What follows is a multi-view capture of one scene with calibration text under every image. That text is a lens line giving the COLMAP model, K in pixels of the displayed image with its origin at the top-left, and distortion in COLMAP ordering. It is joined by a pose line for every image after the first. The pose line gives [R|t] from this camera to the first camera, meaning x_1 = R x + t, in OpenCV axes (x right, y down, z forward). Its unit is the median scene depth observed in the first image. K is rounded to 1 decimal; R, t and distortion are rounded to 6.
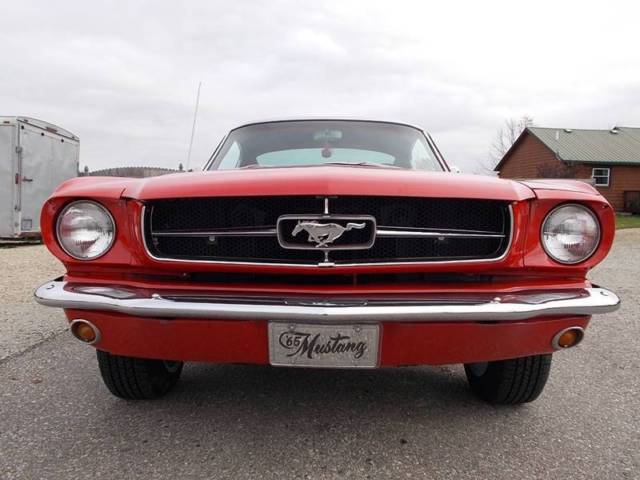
lens RADIAL K [[520.6, 0, 320.0], [0, 520.6, 240.0], [0, 0, 1]] dist [0.038529, 0.003688]
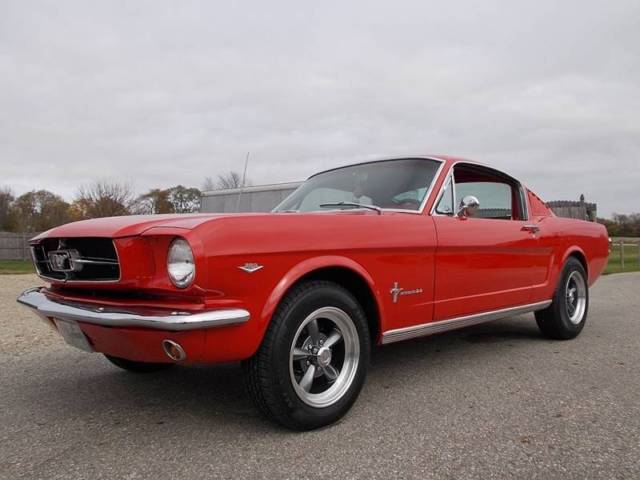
lens RADIAL K [[529.3, 0, 317.3], [0, 529.3, 237.2], [0, 0, 1]] dist [0.007491, -0.002491]
pose [[0.701418, -0.026539, -0.712255, 0.256027], [-0.028803, 0.997435, -0.065529, -0.002575], [0.712167, 0.066478, 0.698855, 0.059740]]
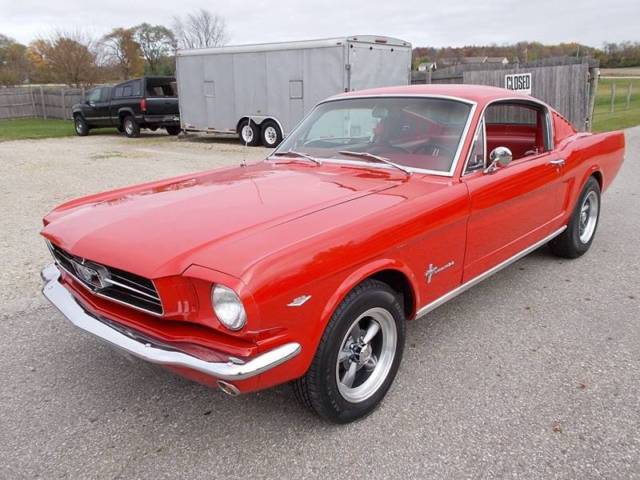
lens RADIAL K [[529.3, 0, 317.3], [0, 529.3, 237.2], [0, 0, 1]] dist [0.007491, -0.002491]
pose [[0.727727, 0.156558, -0.667759, 0.225370], [-0.000158, 0.973638, 0.228099, -0.070332], [0.685867, -0.165889, 0.708568, 0.054138]]
